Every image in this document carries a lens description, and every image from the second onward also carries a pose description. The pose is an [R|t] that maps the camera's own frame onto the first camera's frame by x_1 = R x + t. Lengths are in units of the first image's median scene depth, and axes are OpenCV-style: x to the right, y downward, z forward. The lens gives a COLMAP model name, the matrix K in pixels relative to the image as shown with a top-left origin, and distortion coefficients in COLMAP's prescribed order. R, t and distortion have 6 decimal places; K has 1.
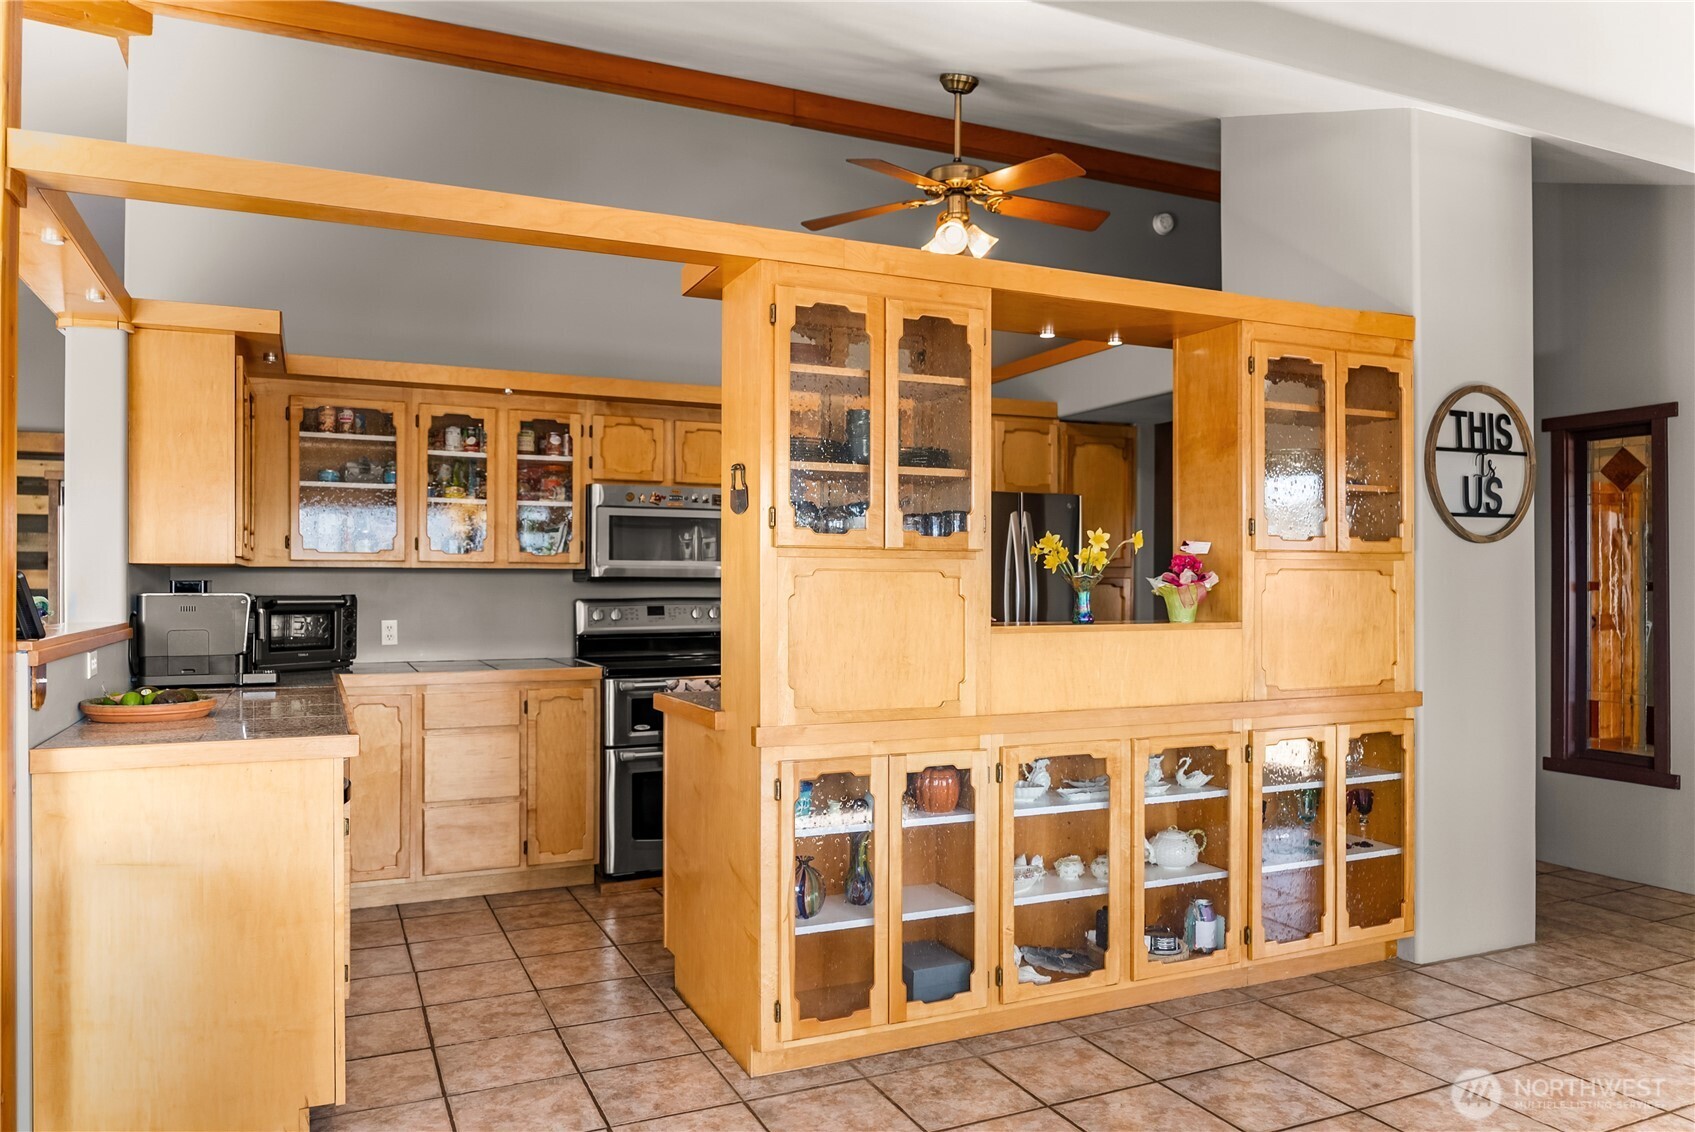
lens RADIAL K [[1147.3, 0, 847.4], [0, 1147.3, 579.1], [0, 0, 1]] dist [-0.004629, -0.013864]
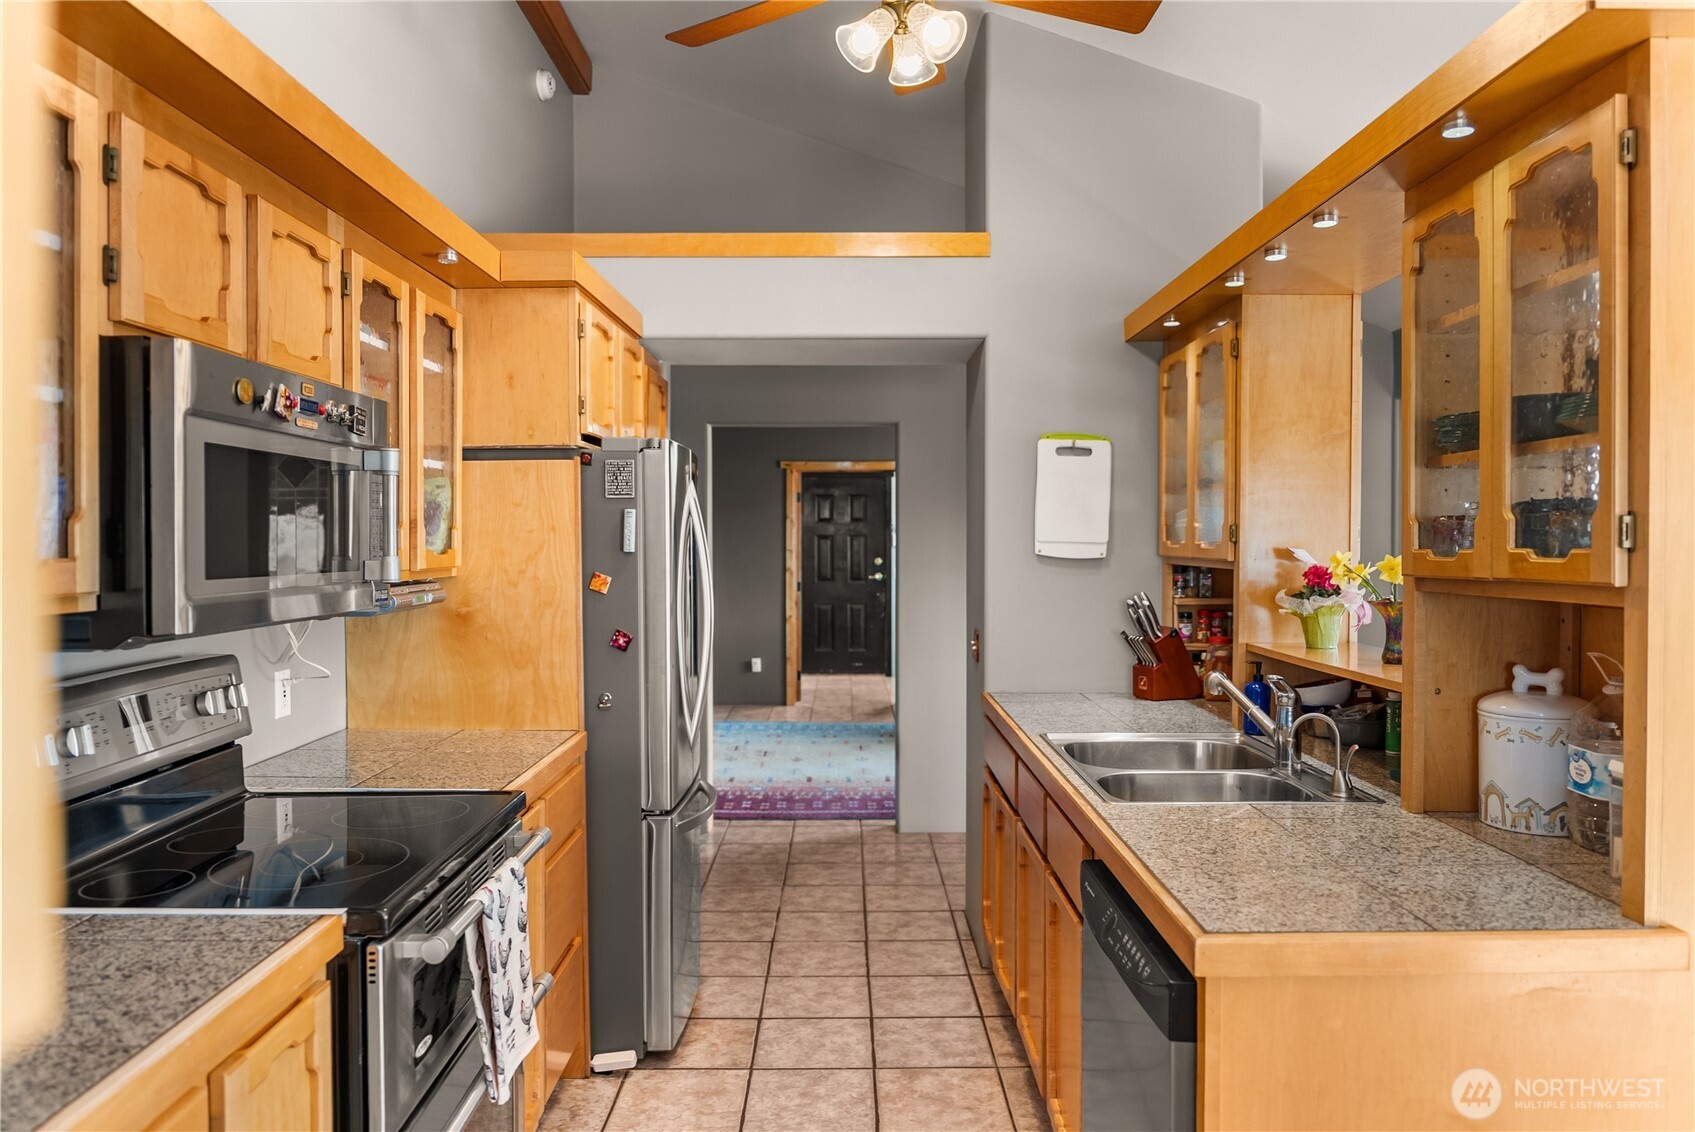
lens RADIAL K [[1147.3, 0, 839.5], [0, 1147.3, 558.7], [0, 0, 1]] dist [-0.004629, -0.013864]
pose [[0.415741, -0.015967, 0.909343, -0.481255], [-0.004367, 0.999799, 0.019552, -0.033466], [-0.909472, -0.012100, 0.415588, 0.787367]]
